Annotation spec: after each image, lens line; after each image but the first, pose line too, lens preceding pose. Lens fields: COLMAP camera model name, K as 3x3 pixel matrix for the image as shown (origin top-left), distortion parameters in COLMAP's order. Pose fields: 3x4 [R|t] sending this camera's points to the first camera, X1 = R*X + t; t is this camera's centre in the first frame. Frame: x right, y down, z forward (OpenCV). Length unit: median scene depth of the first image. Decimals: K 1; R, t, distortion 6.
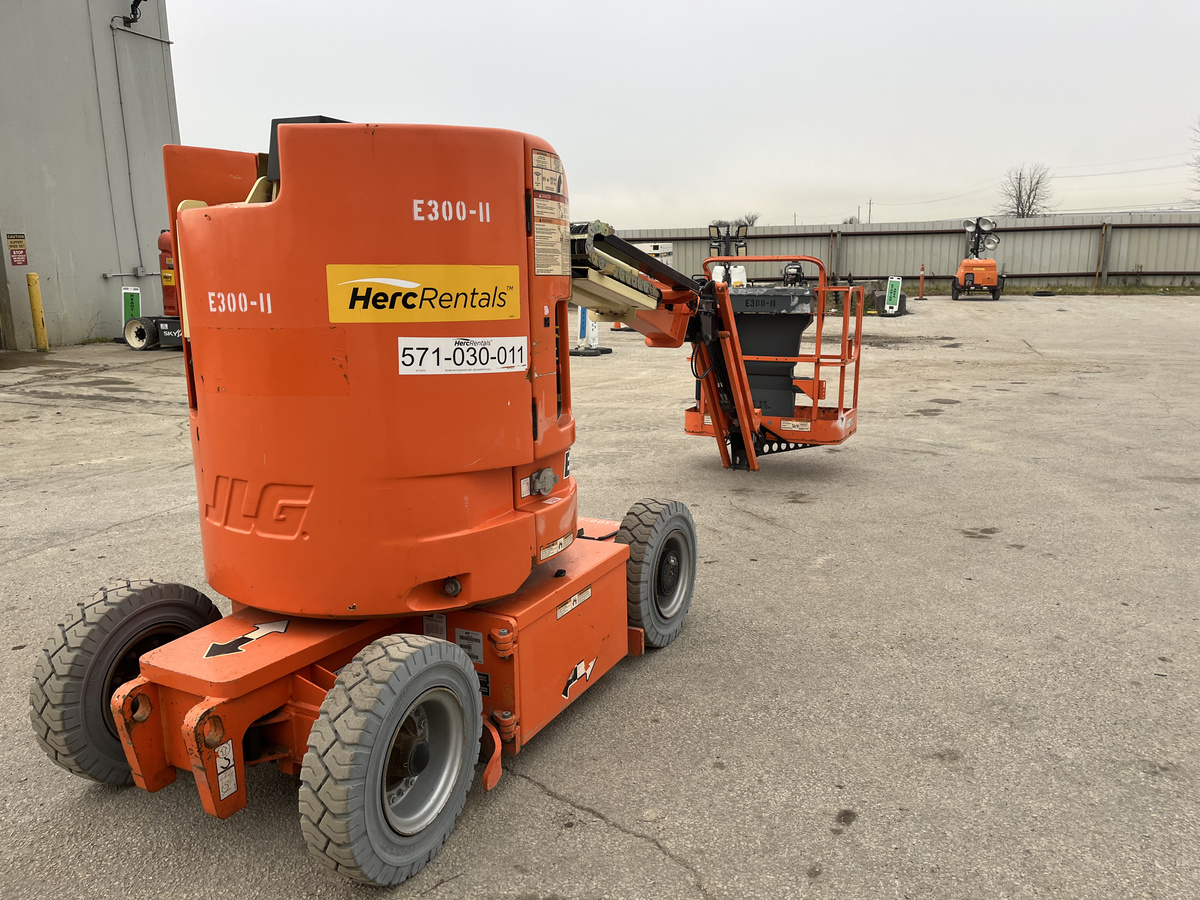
lens RADIAL K [[899.7, 0, 608.7], [0, 899.7, 452.1], [0, 0, 1]] dist [0.074288, -0.104189]
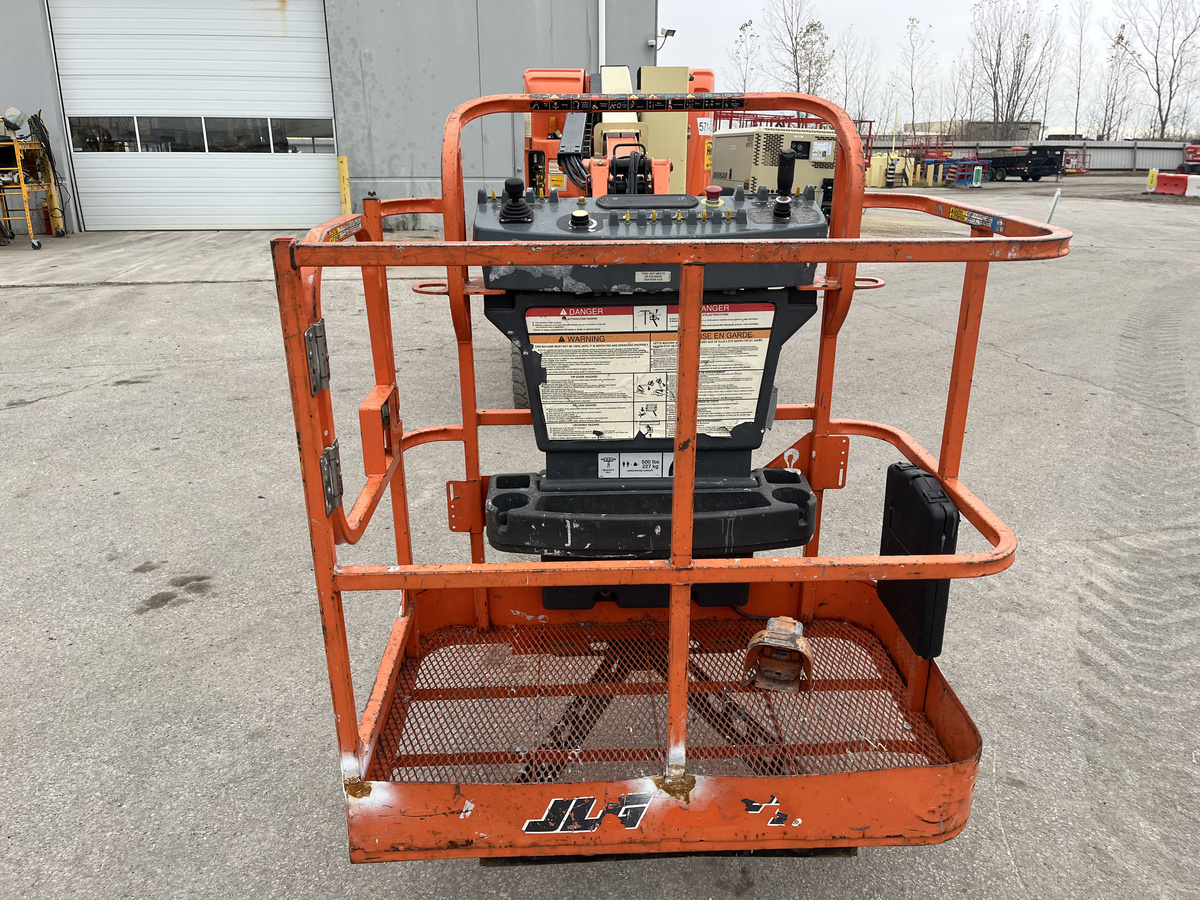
lens RADIAL K [[899.7, 0, 608.7], [0, 899.7, 452.1], [0, 0, 1]] dist [0.074288, -0.104189]
pose [[-0.890749, 0.158909, -0.425810, 0.345190], [-0.080489, 0.866921, 0.491905, -0.272747], [0.447311, 0.472437, -0.759418, 1.344452]]
